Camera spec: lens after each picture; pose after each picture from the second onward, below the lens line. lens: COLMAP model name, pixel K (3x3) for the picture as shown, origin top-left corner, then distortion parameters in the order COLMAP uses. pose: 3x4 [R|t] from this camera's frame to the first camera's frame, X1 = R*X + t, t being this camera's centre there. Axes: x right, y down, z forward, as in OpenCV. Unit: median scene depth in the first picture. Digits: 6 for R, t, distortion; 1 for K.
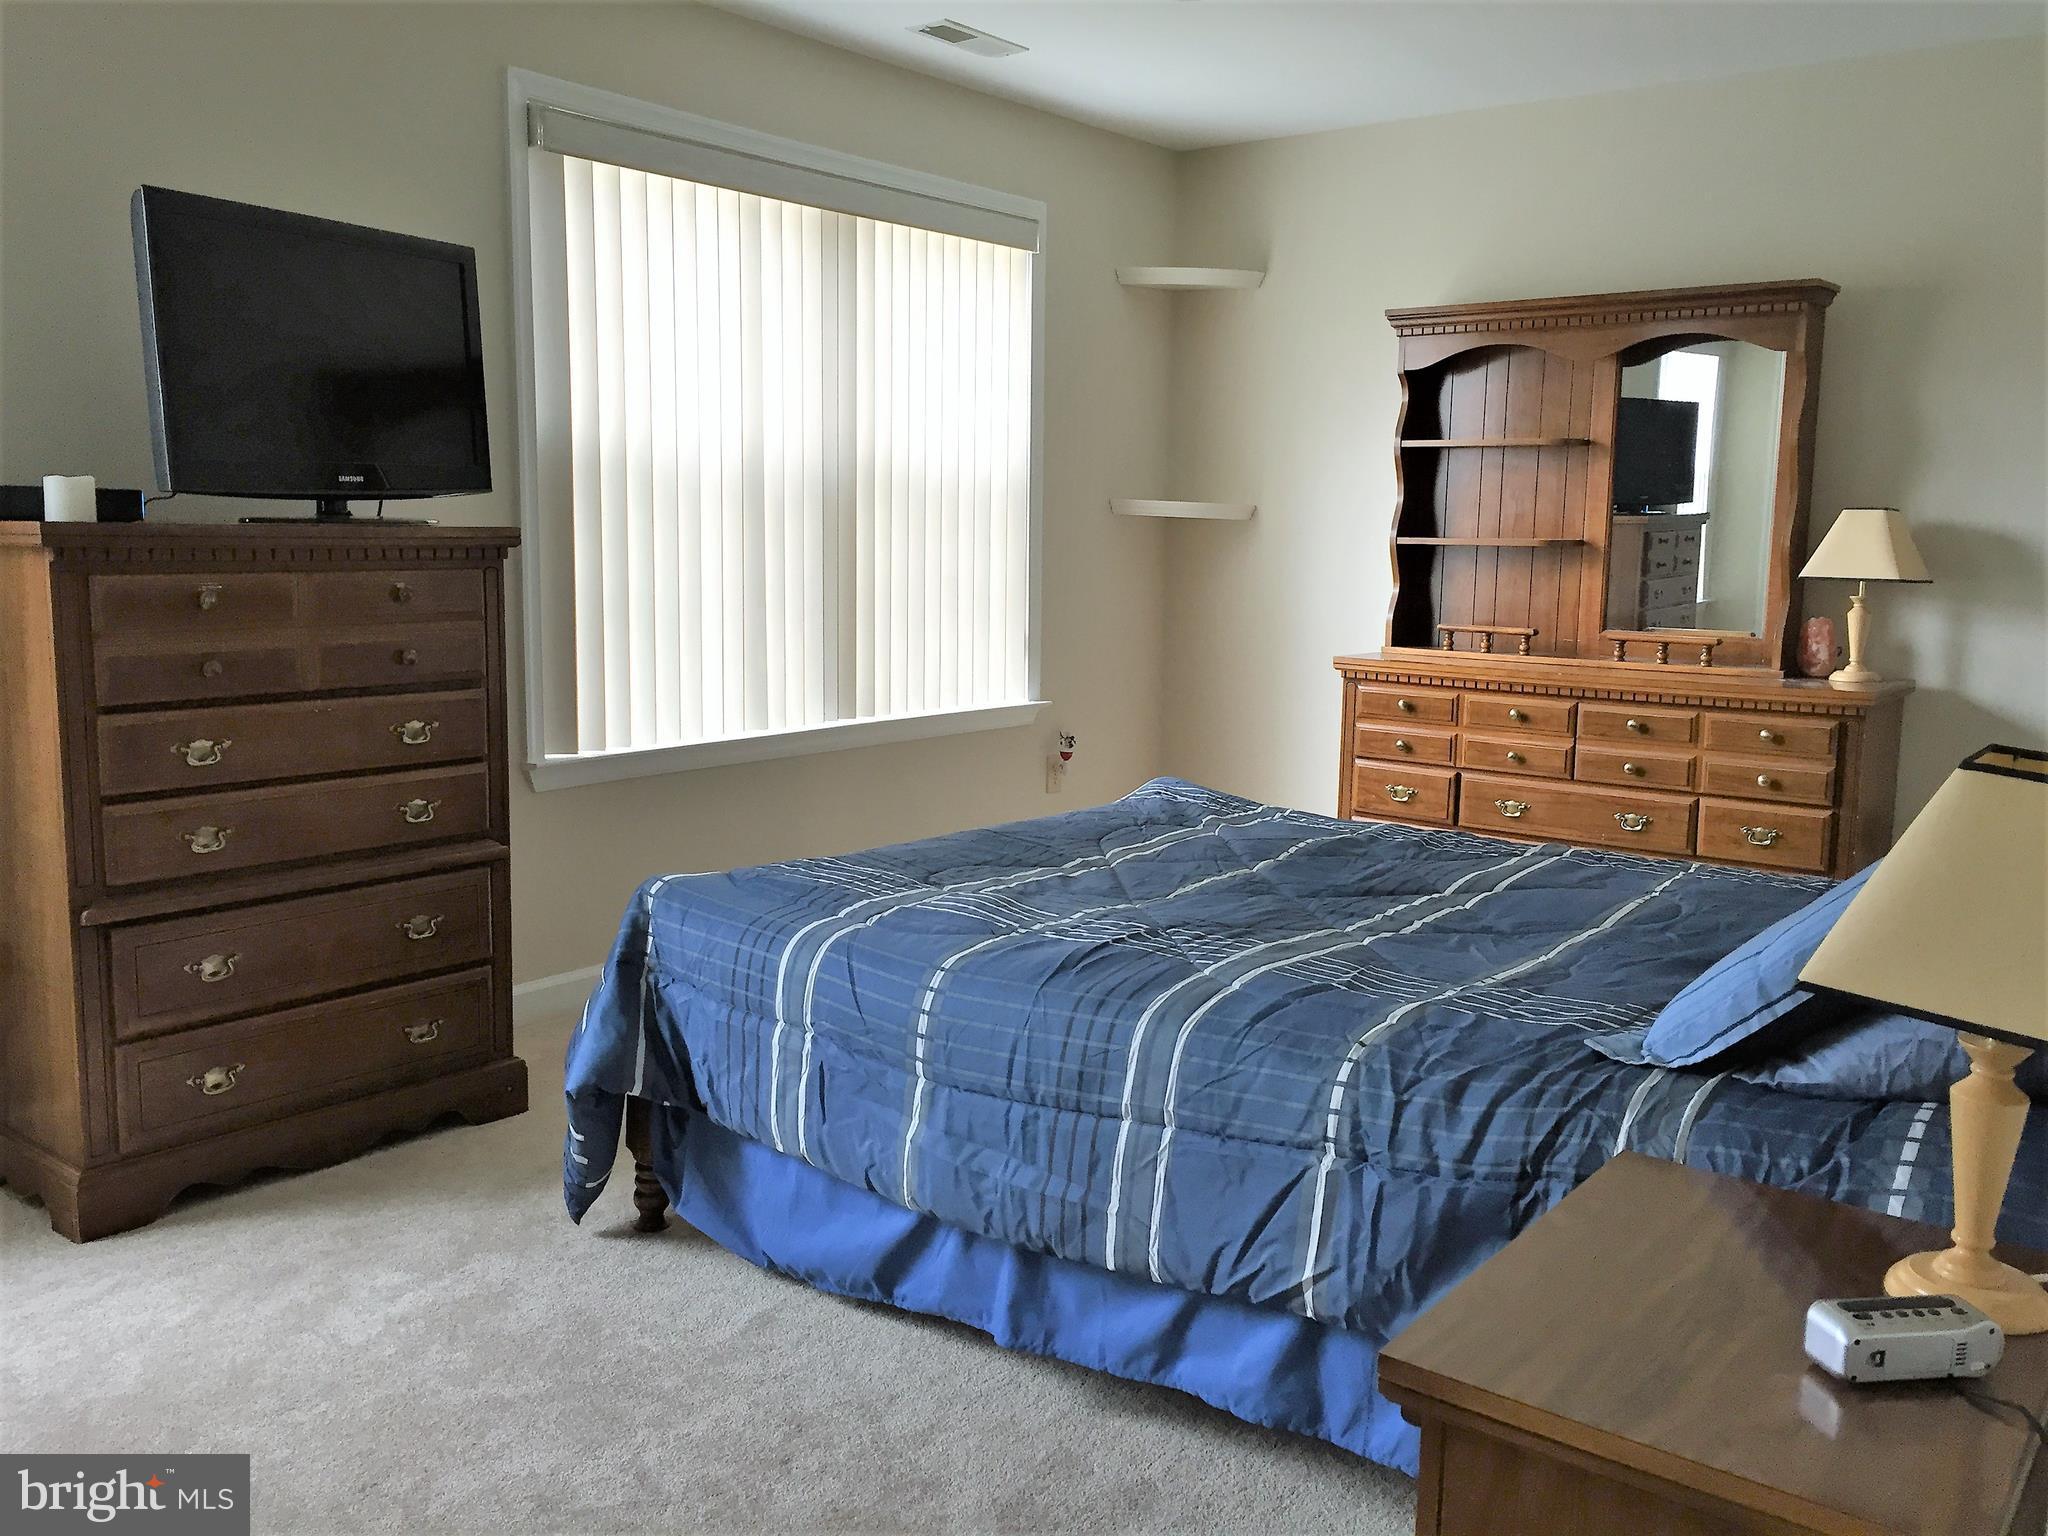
lens RADIAL K [[1737.6, 0, 1023.9], [0, 1737.6, 770.5], [0, 0, 1]] dist [0.043956, -0.002744]
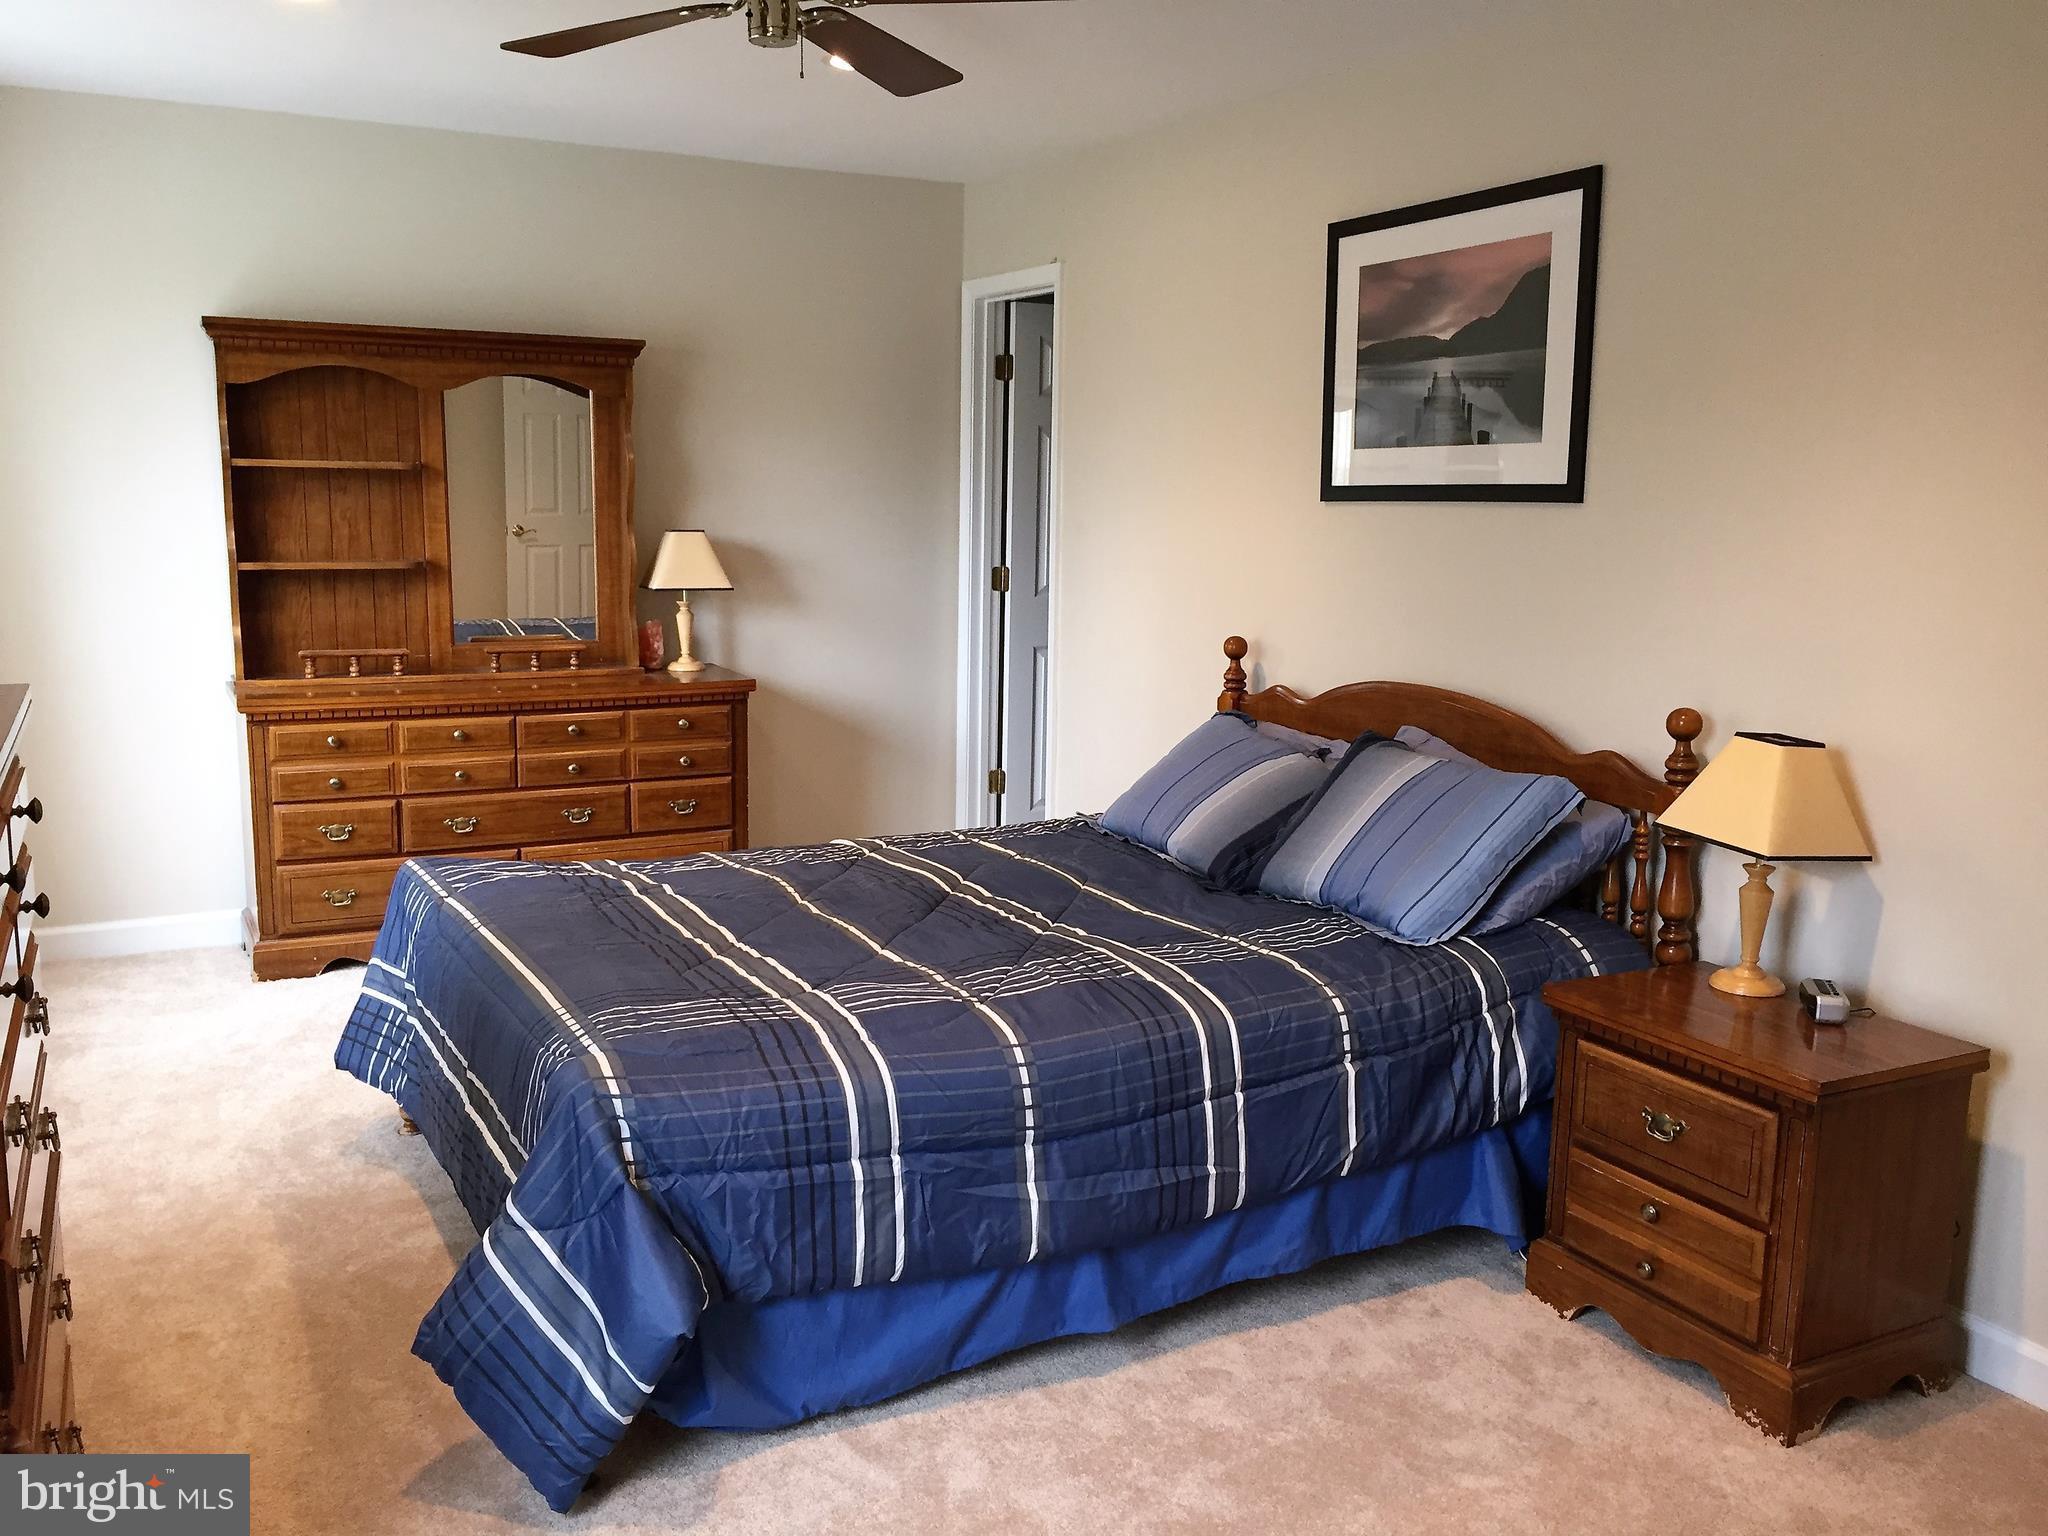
lens RADIAL K [[1737.6, 0, 1021.5], [0, 1737.6, 764.5], [0, 0, 1]] dist [0.043956, -0.002744]
pose [[0.427909, -0.161061, 0.889356, -0.511286], [0.122778, 0.985232, 0.119350, -0.099780], [-0.895444, 0.058123, 0.441364, 0.247940]]
